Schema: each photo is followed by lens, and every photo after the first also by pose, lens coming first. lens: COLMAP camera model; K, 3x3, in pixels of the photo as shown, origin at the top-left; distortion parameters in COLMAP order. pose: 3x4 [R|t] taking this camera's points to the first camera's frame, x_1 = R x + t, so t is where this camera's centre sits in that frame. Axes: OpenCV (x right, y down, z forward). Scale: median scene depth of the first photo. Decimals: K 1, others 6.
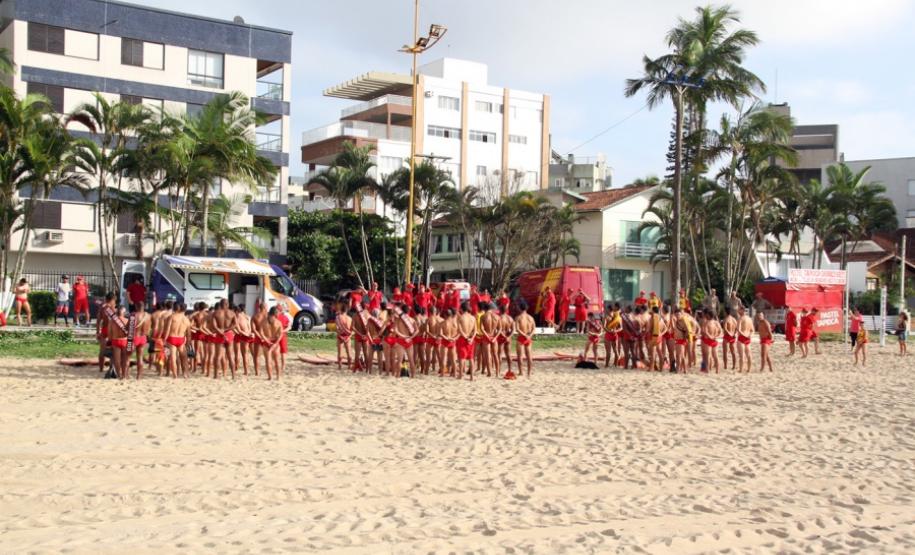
lens RADIAL K [[1116.3, 0, 457.5], [0, 1116.3, 277.5], [0, 0, 1]] dist [-0.081843, -0.000194]
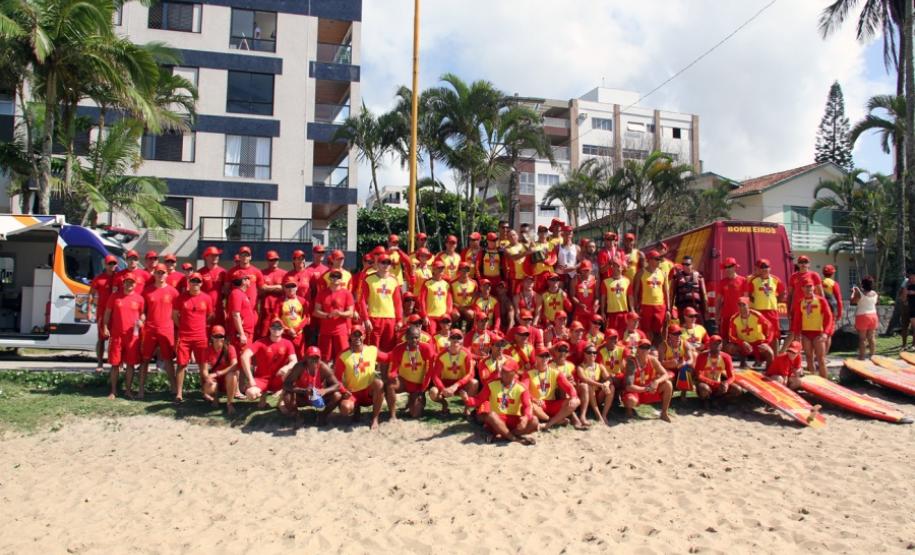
lens RADIAL K [[829.2, 0, 457.5], [0, 829.2, 277.5], [0, 0, 1]] dist [-0.115519, 0.006603]
pose [[0.977215, -0.026654, -0.210572, 0.037951], [0.022732, 0.999520, -0.021027, 0.010103], [0.211032, 0.015762, 0.977352, 0.387288]]
